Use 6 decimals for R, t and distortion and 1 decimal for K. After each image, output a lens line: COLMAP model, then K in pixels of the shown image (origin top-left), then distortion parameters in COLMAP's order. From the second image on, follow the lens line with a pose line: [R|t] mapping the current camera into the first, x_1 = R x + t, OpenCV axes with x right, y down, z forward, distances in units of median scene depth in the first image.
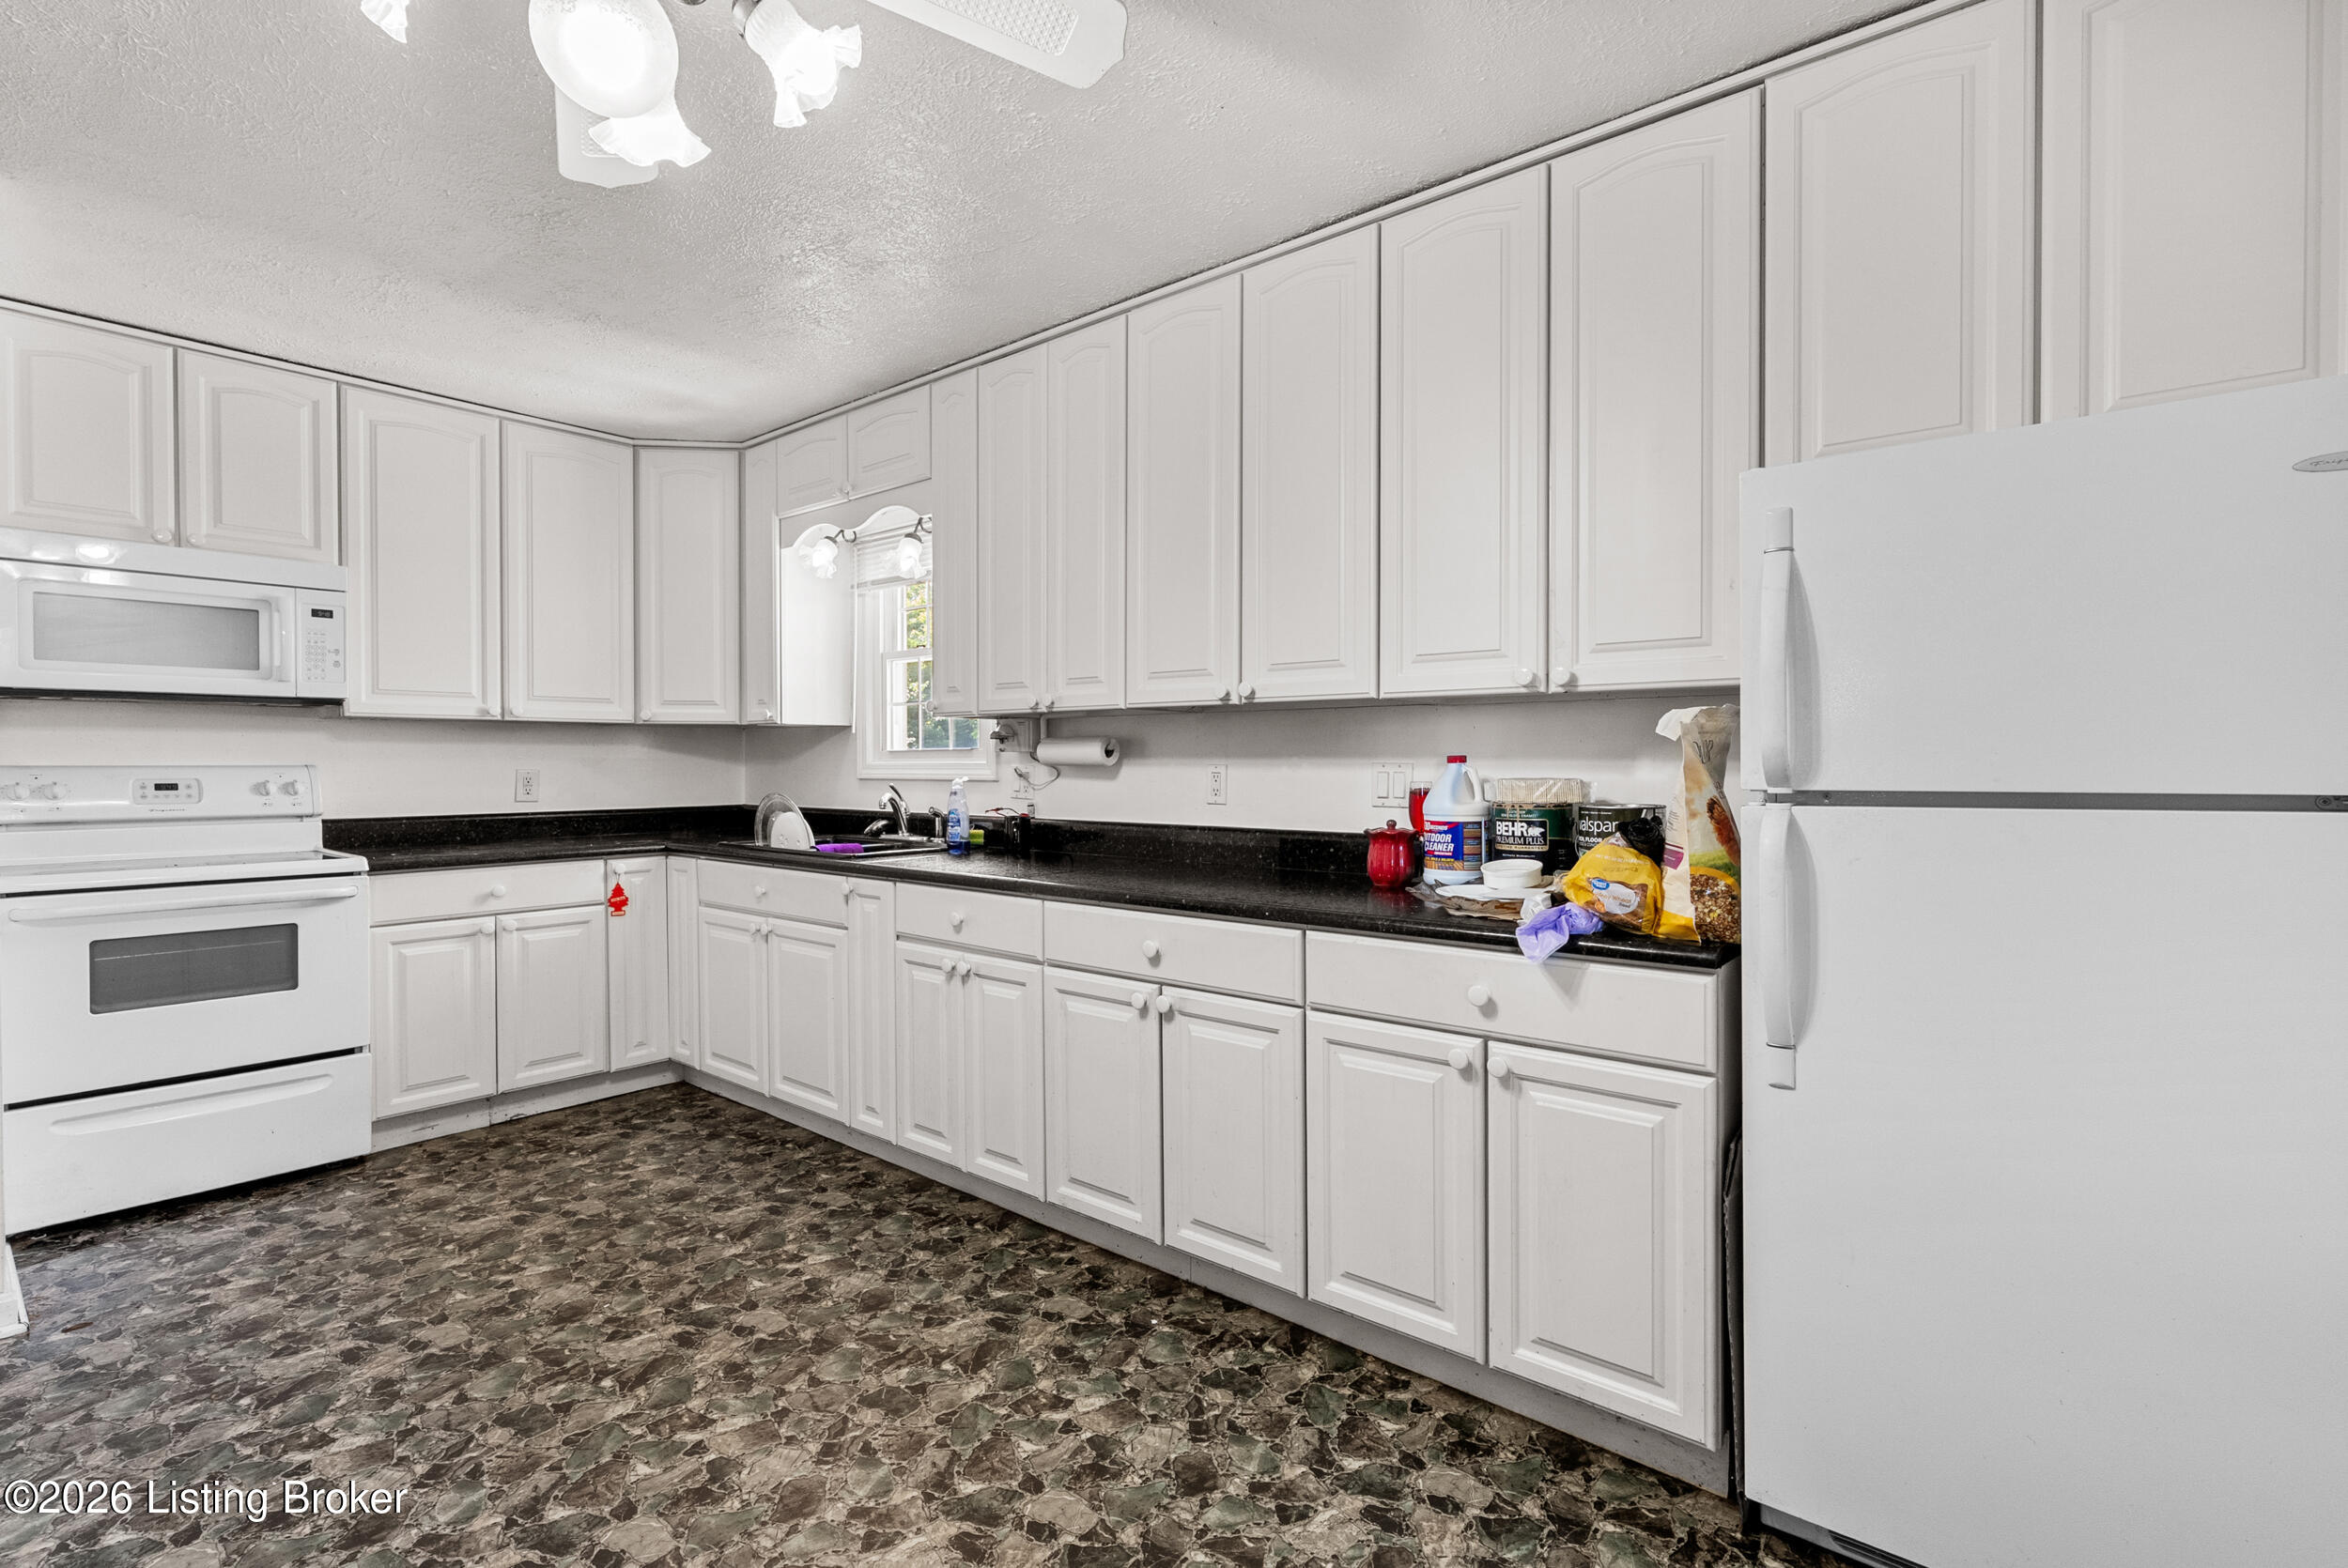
lens RADIAL K [[1069.3, 0, 1175.7], [0, 1069.3, 770.1], [0, 0, 1]] dist [-0.006798, 0.002693]
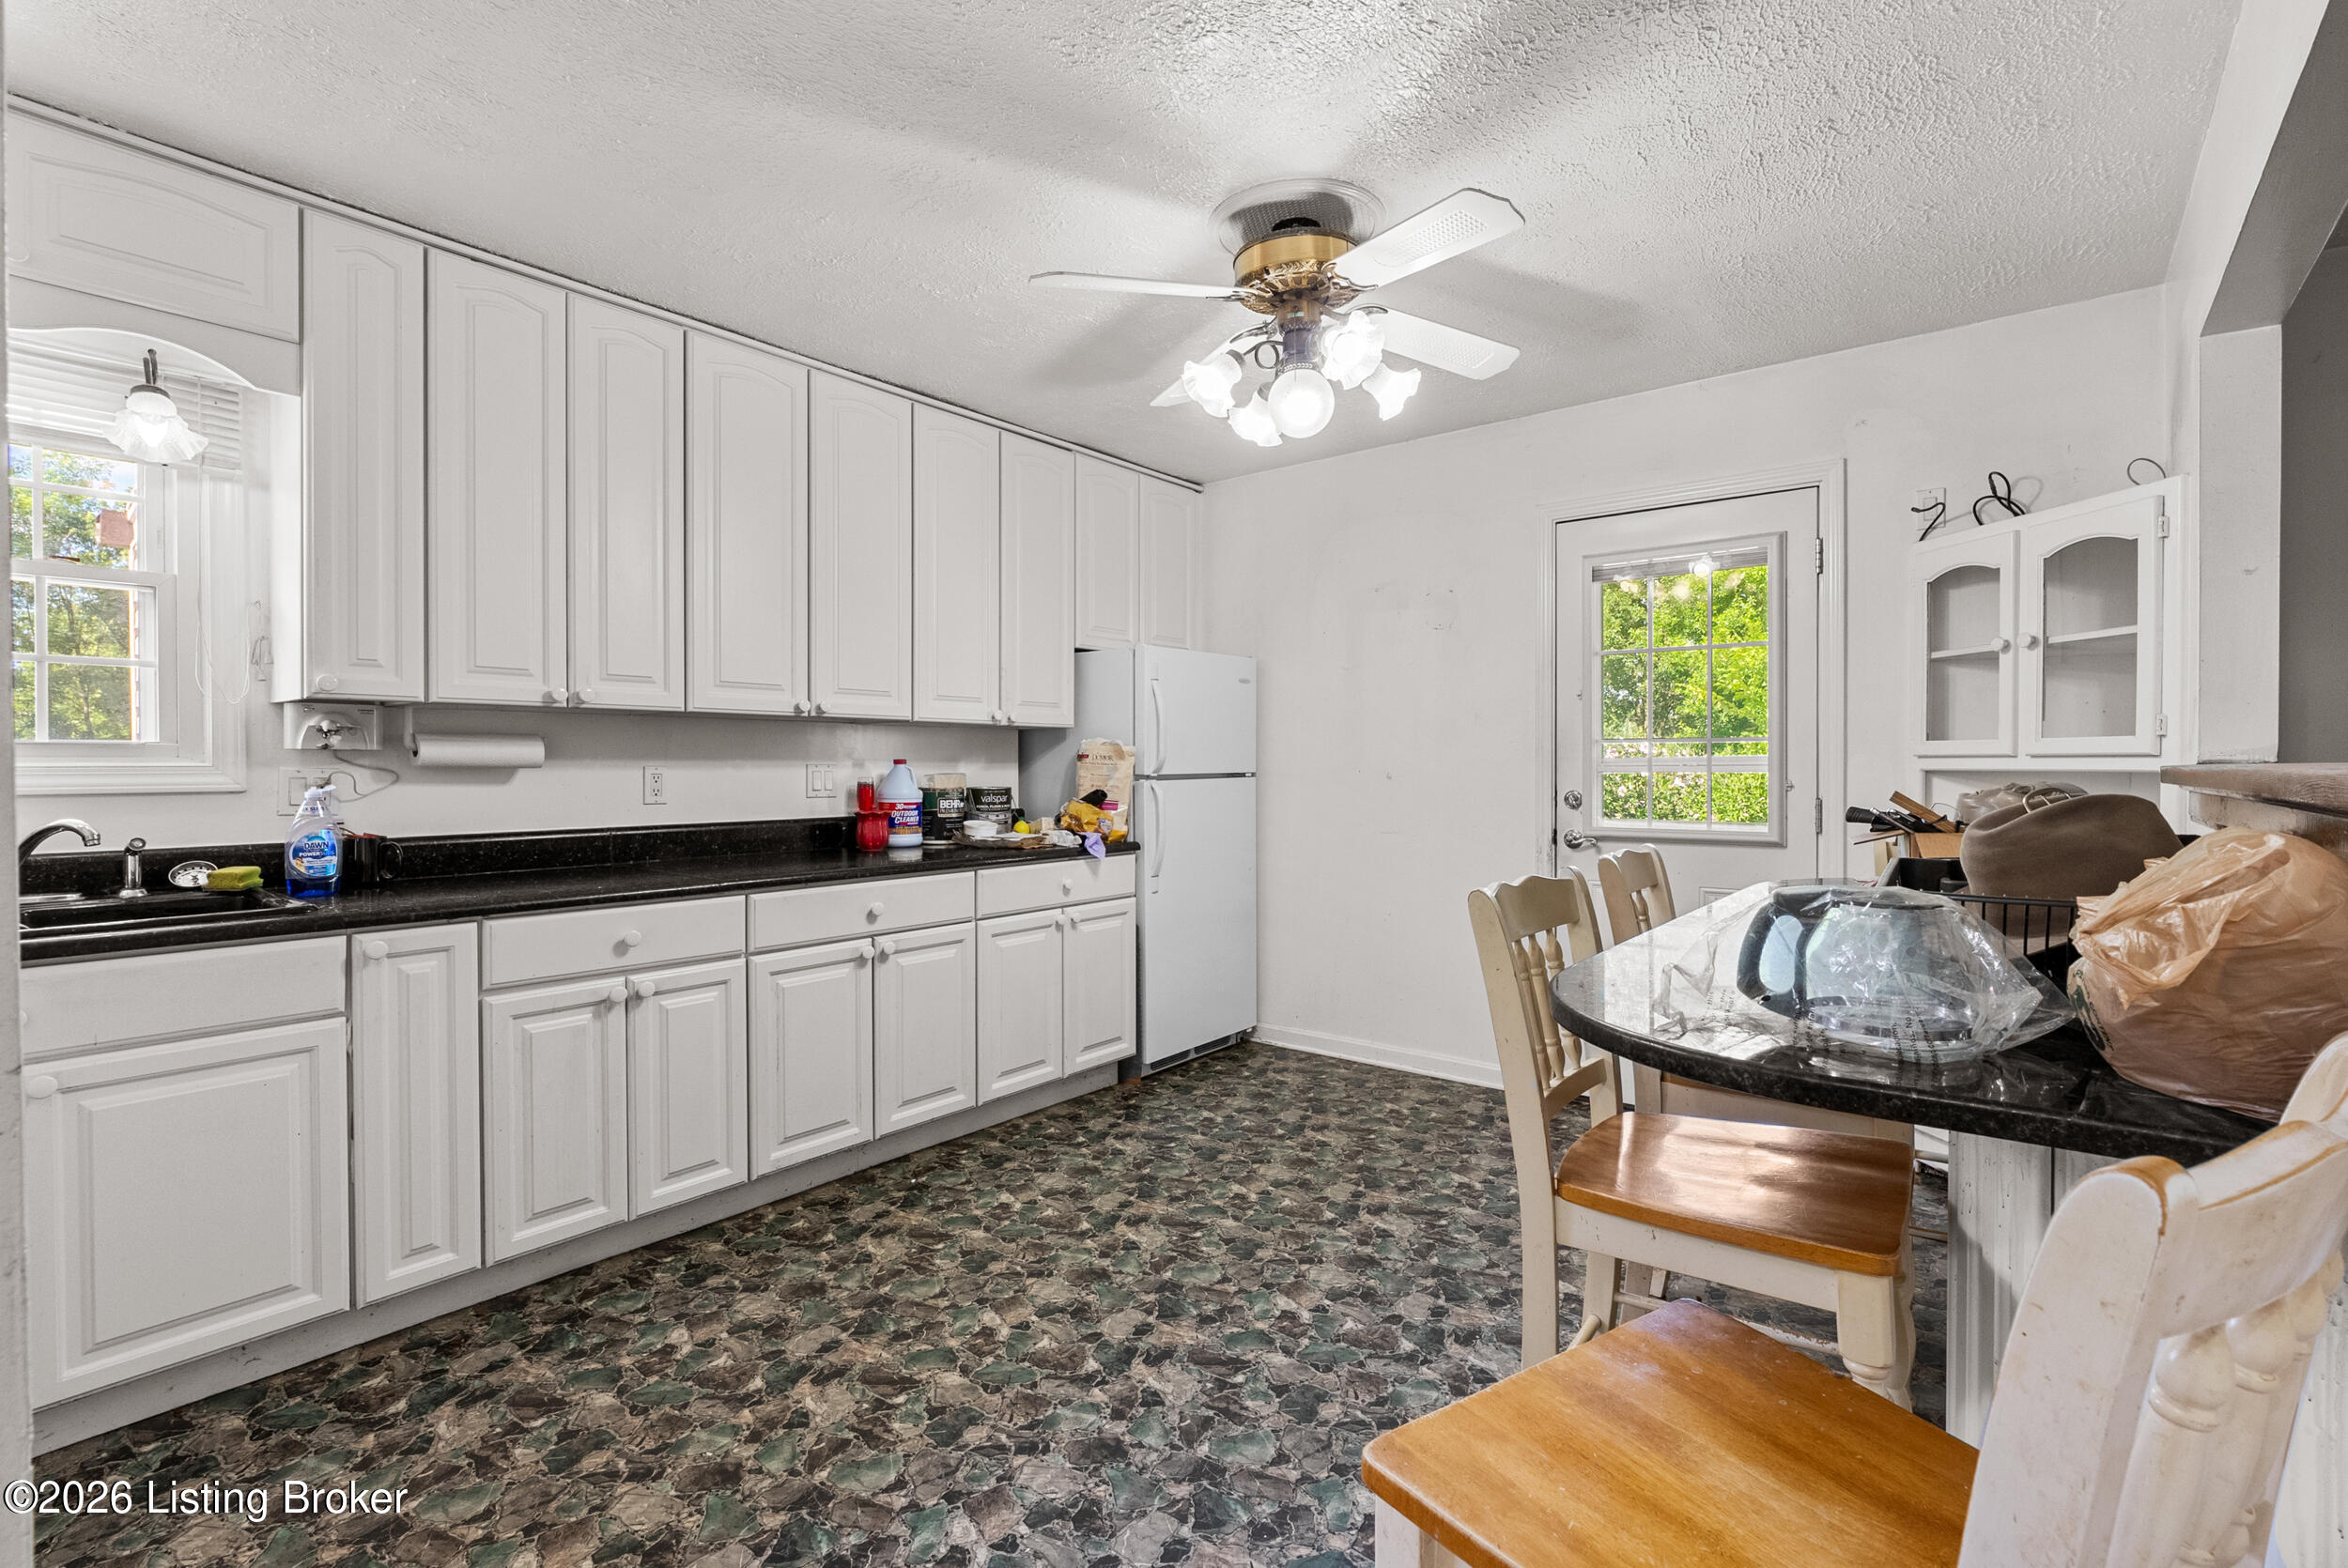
lens RADIAL K [[1069.3, 0, 1176.8], [0, 1069.3, 779.0], [0, 0, 1]] dist [-0.006798, 0.002693]
pose [[-0.017240, -0.008710, 0.999813, -1.235453], [0.012146, 0.999886, 0.008920, 0.004754], [-0.999778, 0.012297, -0.017132, 0.623667]]
